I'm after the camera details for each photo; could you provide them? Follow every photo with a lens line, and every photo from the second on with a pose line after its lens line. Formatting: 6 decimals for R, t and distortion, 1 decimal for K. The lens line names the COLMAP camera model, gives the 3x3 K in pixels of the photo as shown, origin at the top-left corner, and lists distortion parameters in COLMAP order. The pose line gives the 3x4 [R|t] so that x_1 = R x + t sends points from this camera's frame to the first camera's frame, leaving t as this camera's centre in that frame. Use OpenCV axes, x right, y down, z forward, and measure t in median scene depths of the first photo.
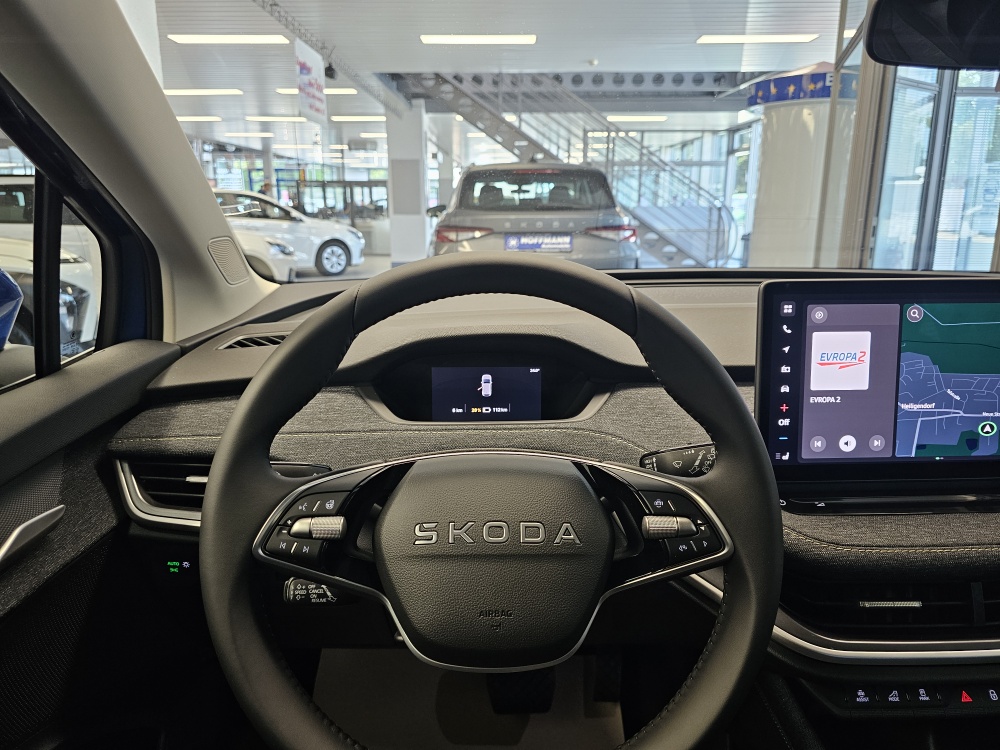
lens RADIAL K [[674.0, 0, 507.7], [0, 674.0, 356.9], [0, 0, 1]] dist [0.059284, -0.070965]
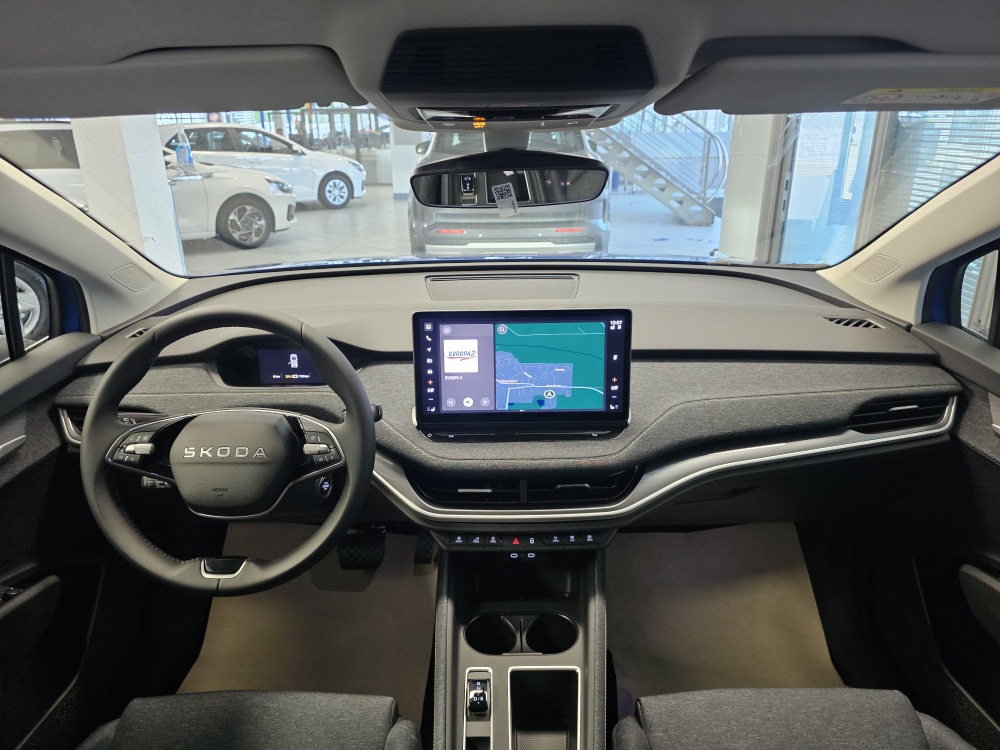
lens RADIAL K [[674.0, 0, 507.7], [0, 674.0, 356.9], [0, 0, 1]] dist [0.059284, -0.070965]
pose [[0.999446, 0.002423, -0.033184, 0.526836], [0.001309, 0.993709, 0.111985, -0.146140], [0.033247, -0.111966, 0.993156, -0.562488]]
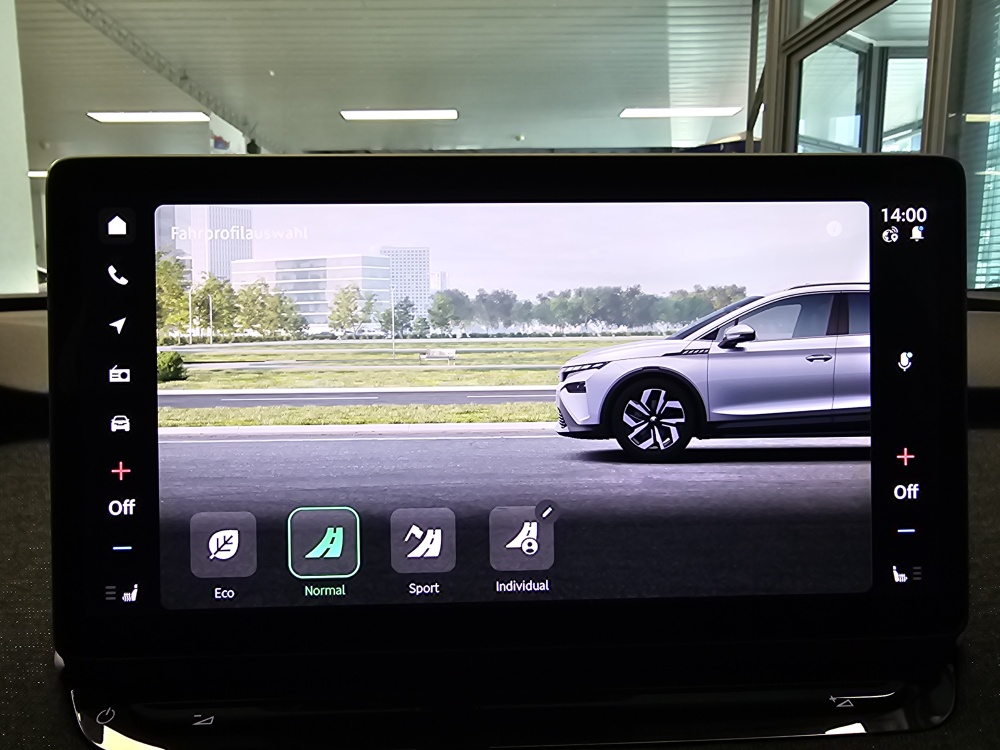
lens RADIAL K [[676.7, 0, 471.2], [0, 676.7, 373.1], [0, 0, 1]] dist [0.002359, 0.000236]
pose [[0.999981, -0.005520, -0.002574, 0.488393], [0.005238, 0.995056, -0.099174, 0.046168], [0.003109, 0.099158, 0.995067, 0.474783]]
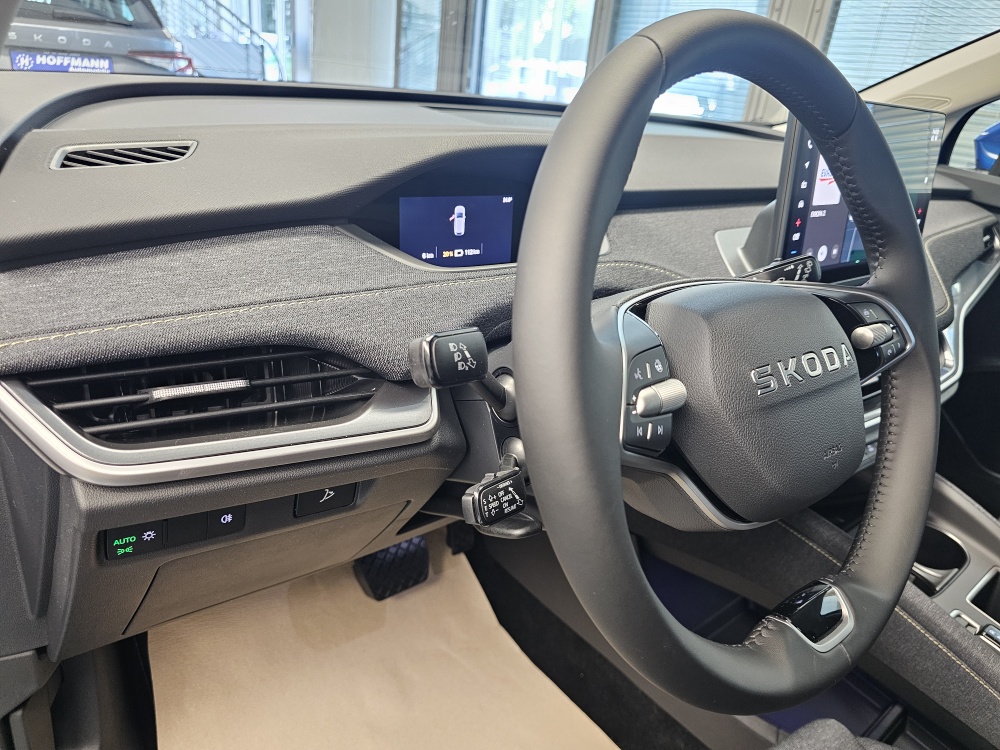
lens RADIAL K [[680.8, 0, 500.0], [0, 680.8, 375.0], [0, 0, 1]] dist [0.050481, -0.068175]
pose [[0.793433, -0.165304, 0.585781, -0.494939], [0.030391, 0.971973, 0.233121, 0.033389], [-0.607899, -0.167163, 0.776219, 0.329688]]
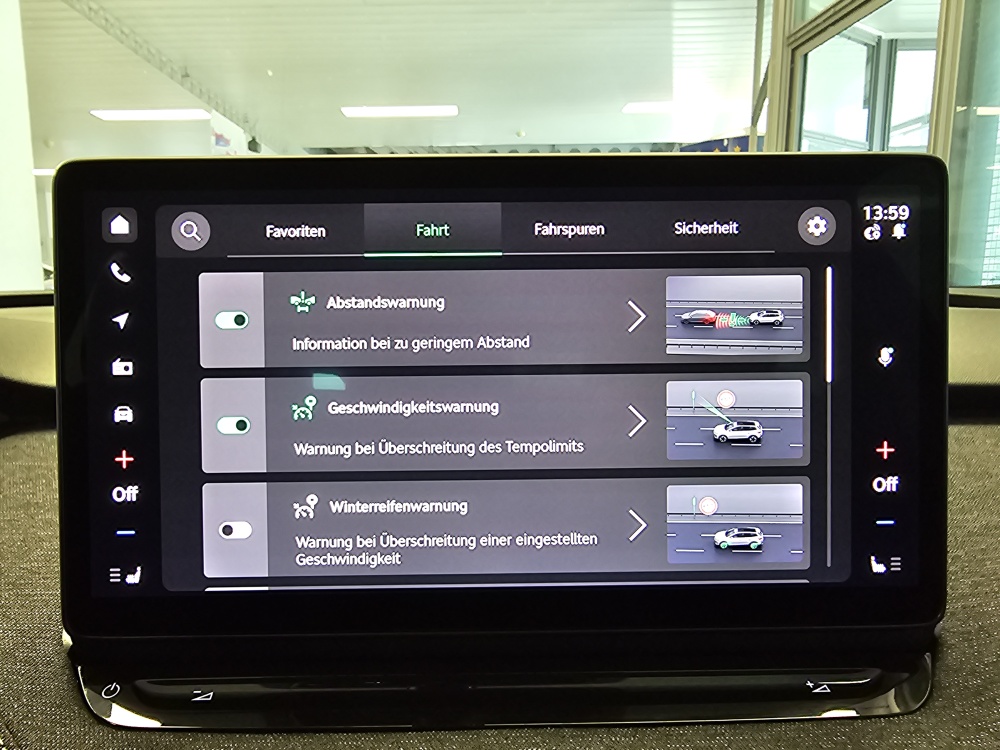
lens RADIAL K [[678.2, 0, 457.3], [0, 678.2, 379.2], [0, 0, 1]] dist [-0.001739, 0.003027]
pose [[0.999726, -0.002458, -0.023268, 0.494169], [0.000438, 0.996260, -0.086410, 0.049006], [0.023394, 0.086376, 0.995988, 0.463952]]
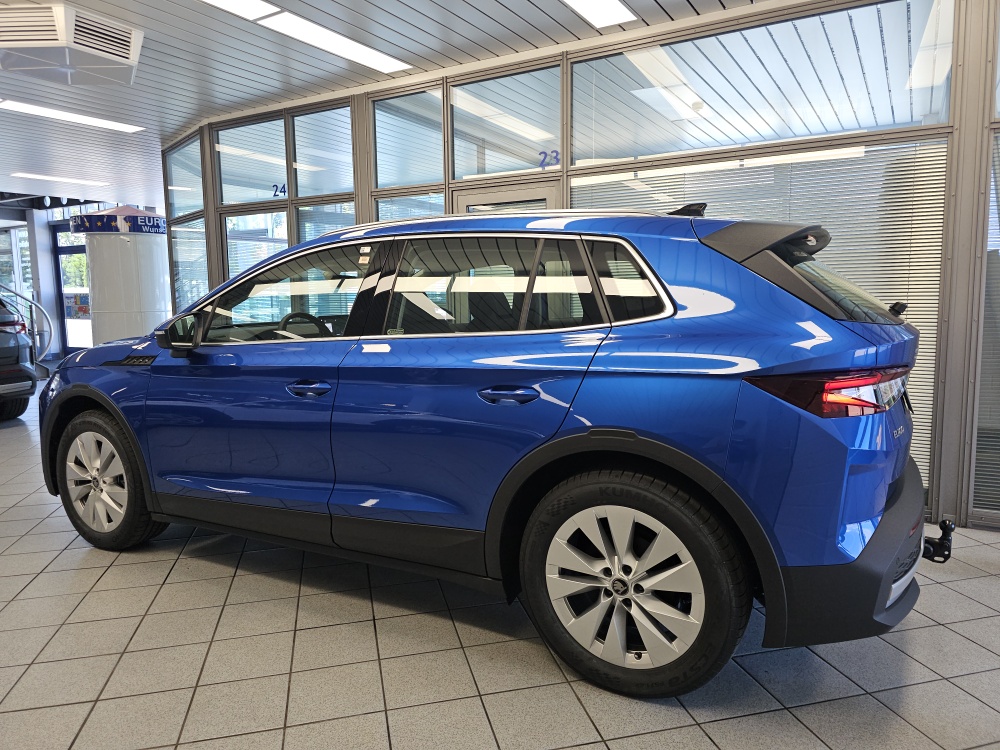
lens RADIAL K [[674.0, 0, 507.7], [0, 674.0, 356.9], [0, 0, 1]] dist [0.059284, -0.070965]
pose [[0.496289, -0.089621, 0.863519, -3.303681], [0.205574, 0.978501, -0.016595, 0.563849], [-0.843467, 0.185752, 0.504043, -2.810939]]
